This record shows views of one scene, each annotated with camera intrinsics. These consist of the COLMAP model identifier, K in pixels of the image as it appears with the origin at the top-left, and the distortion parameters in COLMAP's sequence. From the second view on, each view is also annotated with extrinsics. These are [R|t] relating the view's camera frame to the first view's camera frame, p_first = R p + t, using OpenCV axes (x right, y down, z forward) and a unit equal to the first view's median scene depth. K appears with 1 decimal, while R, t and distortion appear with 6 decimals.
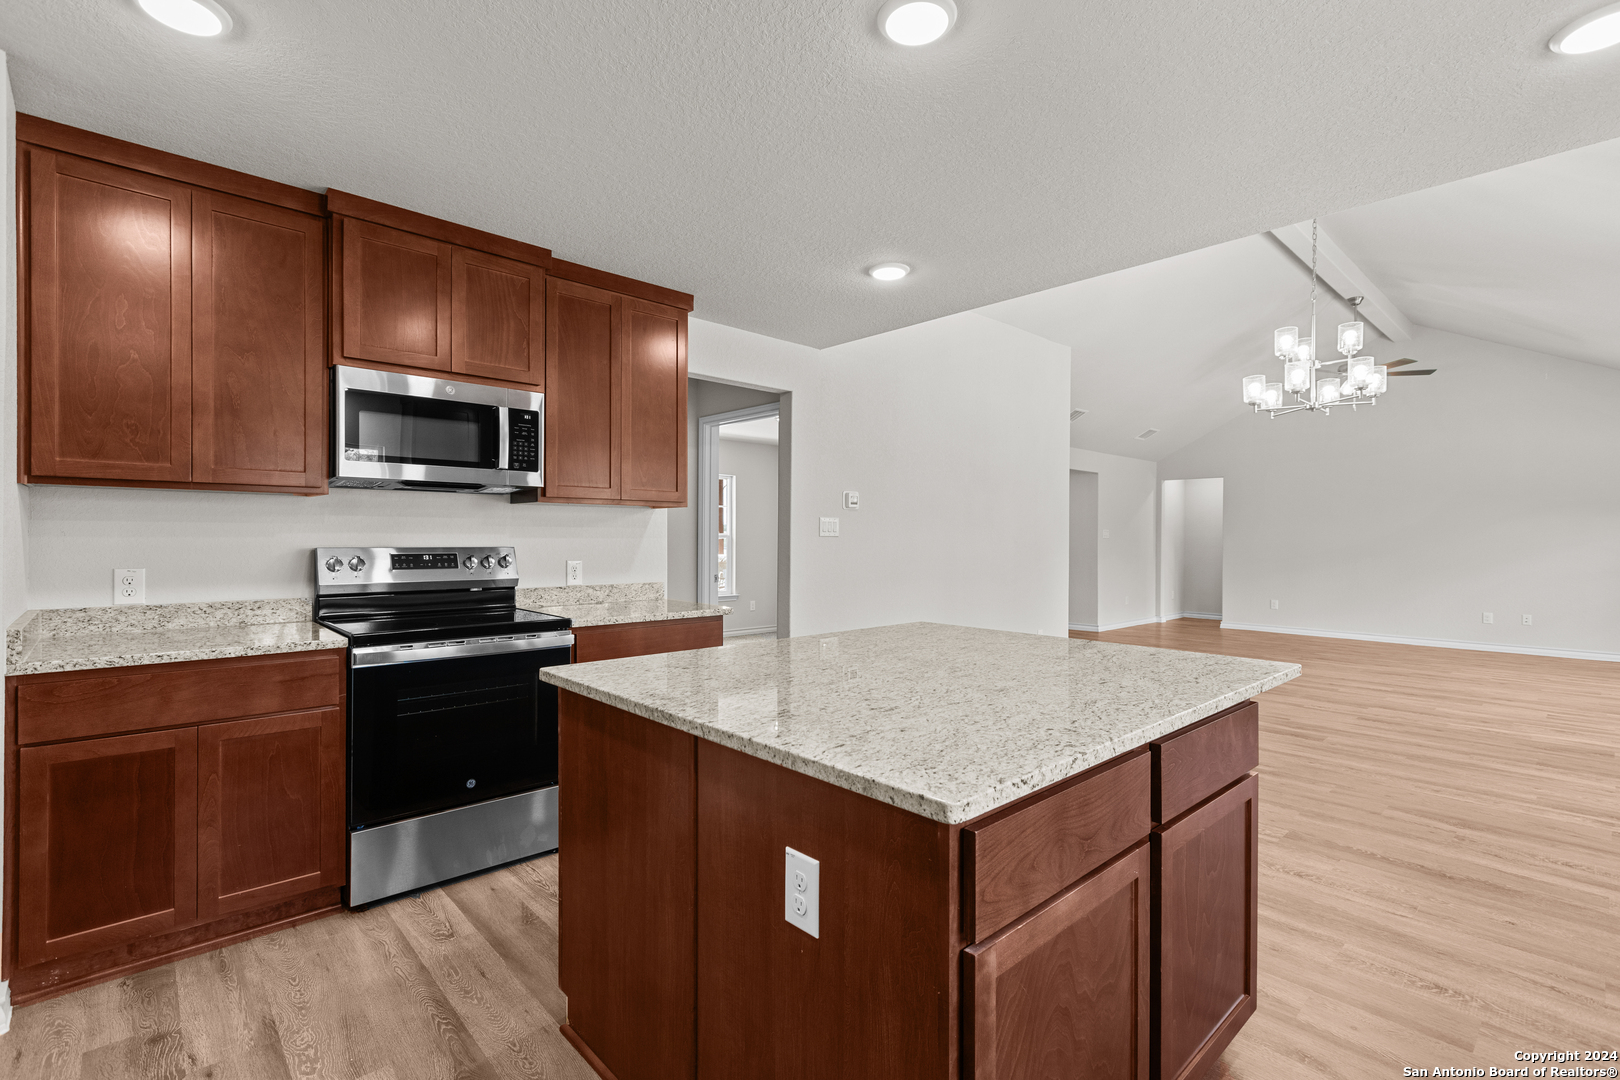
lens RADIAL K [[740.9, 0, 804.7], [0, 740.9, 538.4], [0, 0, 1]] dist [0.001813, 0.000377]
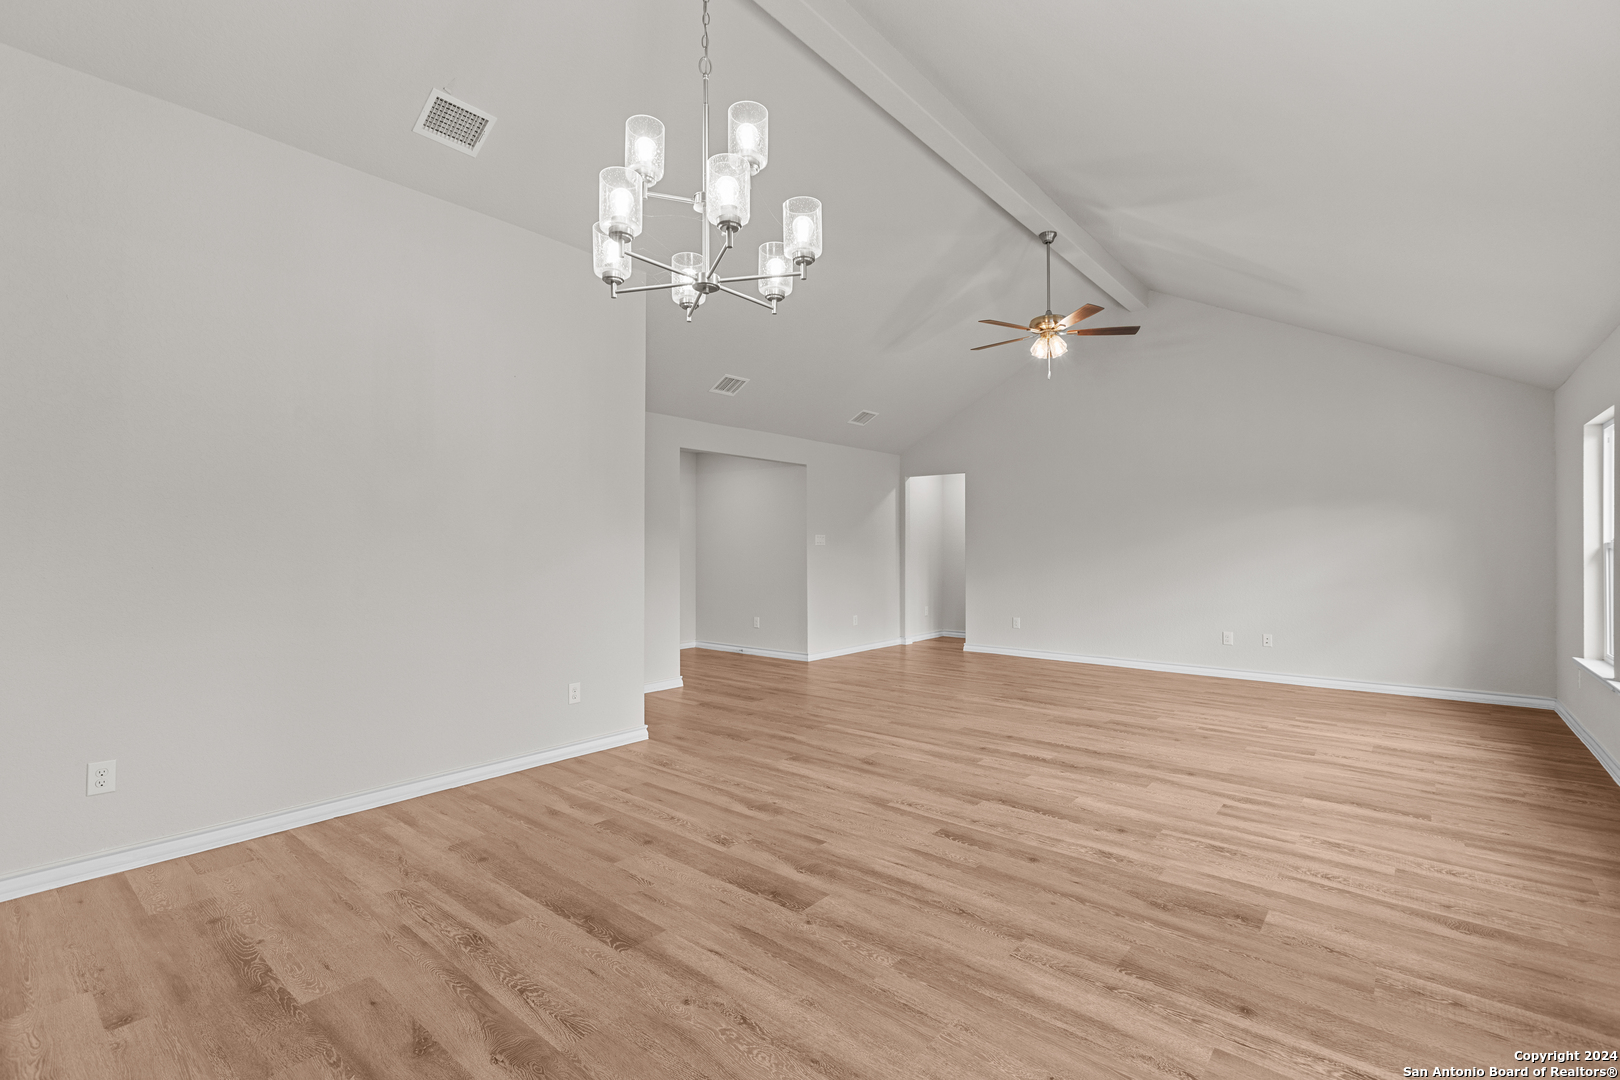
lens RADIAL K [[725.0, 0, 807.1], [0, 725.0, 538.3], [0, 0, 1]] dist [0.001323, -0.000222]
pose [[0.991395, -0.004001, 0.130846, 1.097249], [0.005459, 0.999927, -0.010782, 0.002977], [-0.130793, 0.011404, 0.991344, 0.800227]]
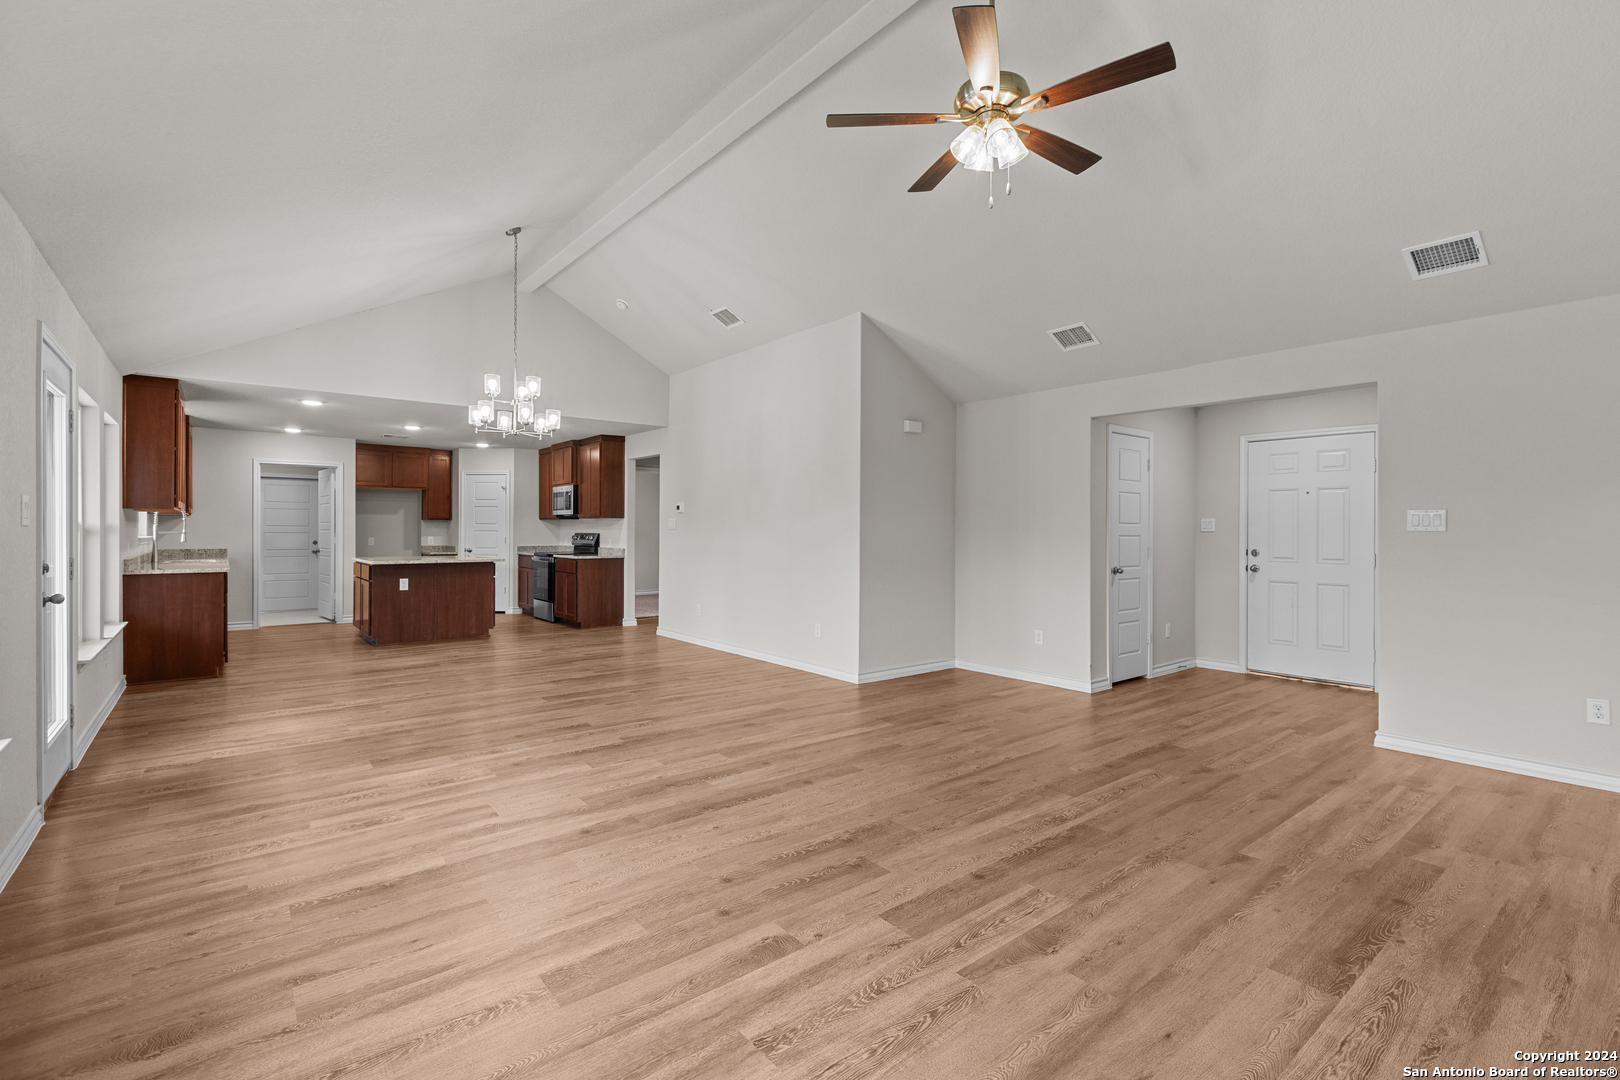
lens RADIAL K [[726.1, 0, 804.2], [0, 726.1, 525.8], [0, 0, 1]] dist [0.004159, 0.000729]
pose [[-0.067067, -0.011587, -0.997681, 3.198053], [-0.005458, 0.999922, -0.011246, 0.012287], [0.997734, 0.004691, -0.067125, 2.607344]]
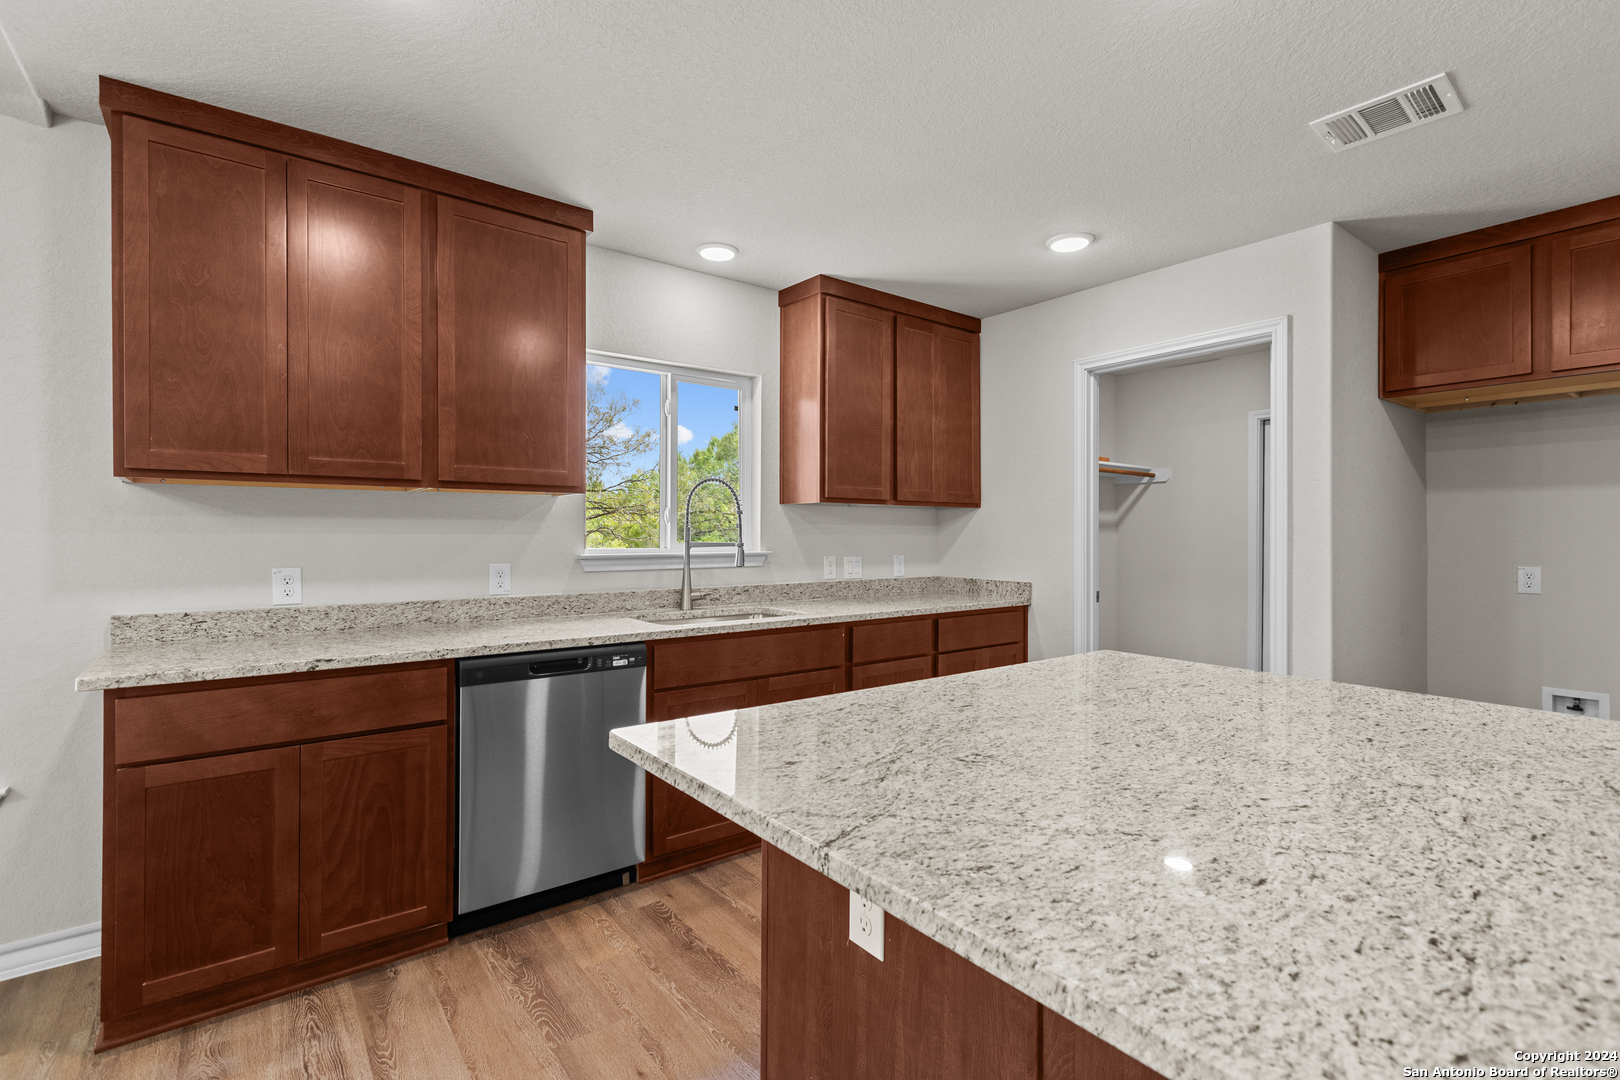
lens RADIAL K [[737.8, 0, 804.9], [0, 737.8, 536.6], [0, 0, 1]] dist [0.006539, 0.000285]
pose [[-0.996066, -0.008680, 0.088184, 0.337234], [-0.008106, 0.999944, 0.006865, -0.001957], [-0.088239, 0.006123, -0.996081, 1.222004]]
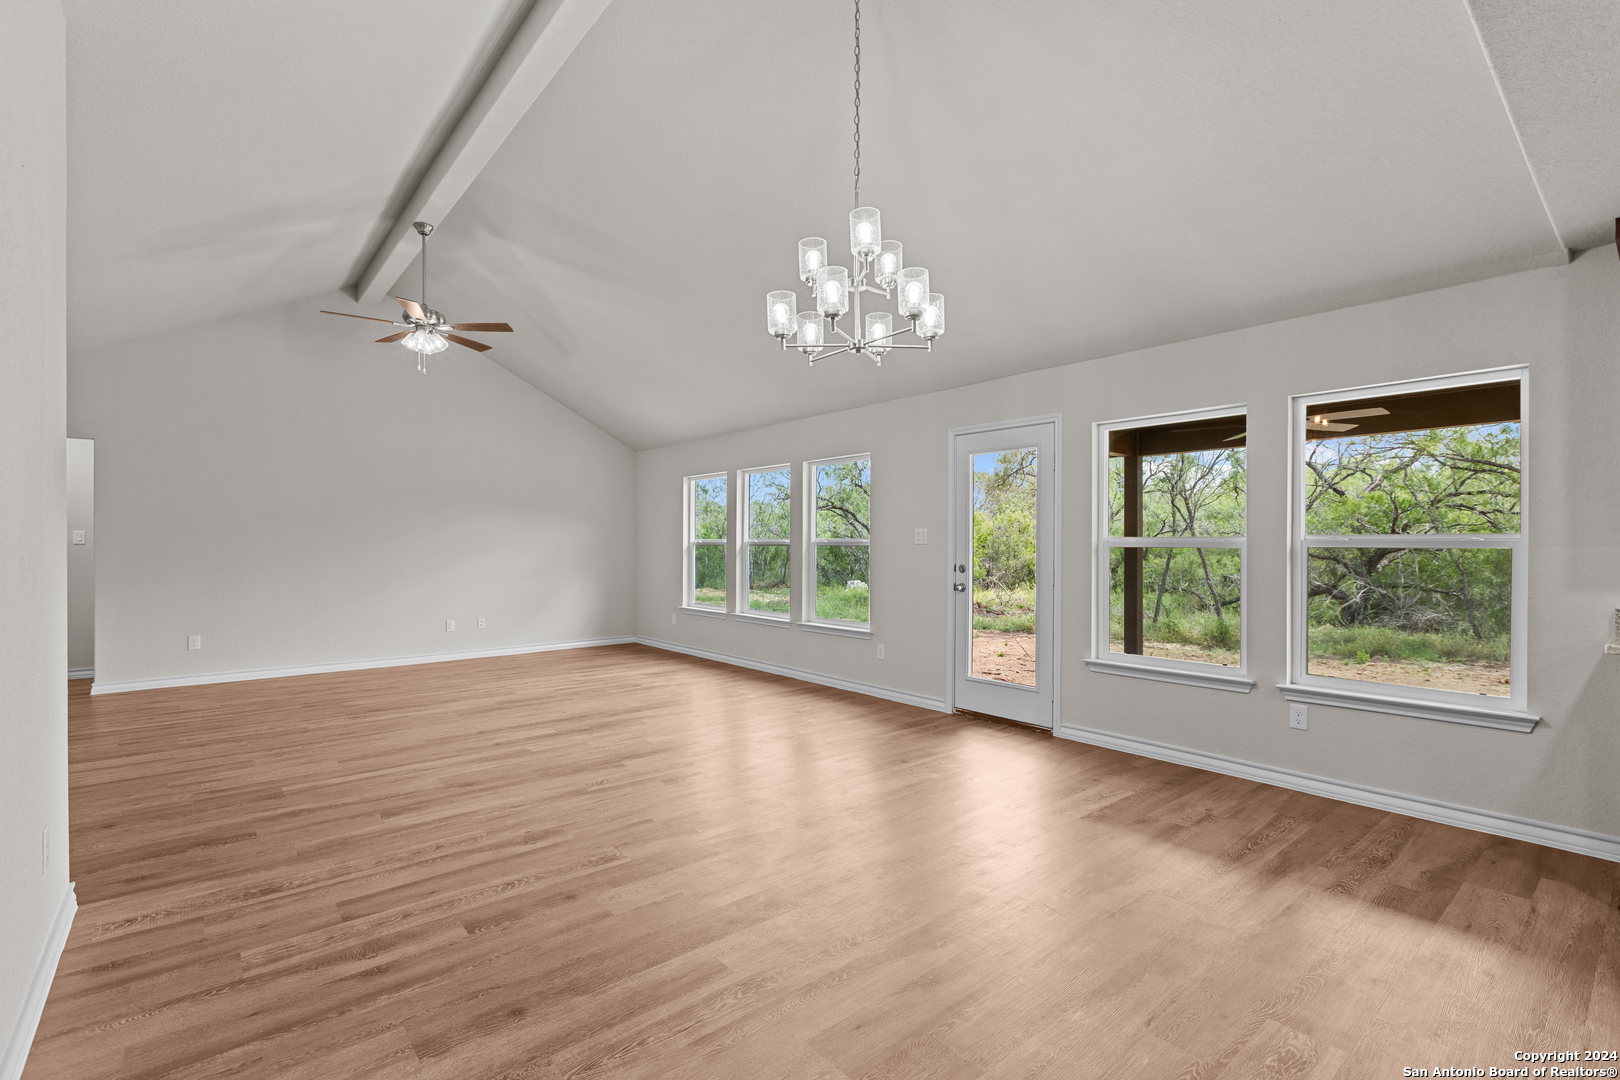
lens RADIAL K [[729.6, 0, 802.8], [0, 729.6, 546.0], [0, 0, 1]] dist [0.001538, 0.000235]
pose [[0.047178, -0.008577, 0.998850, 0.033322], [0.000488, 0.999963, 0.008563, -0.006514], [-0.998886, 0.000083, 0.047180, 1.626983]]
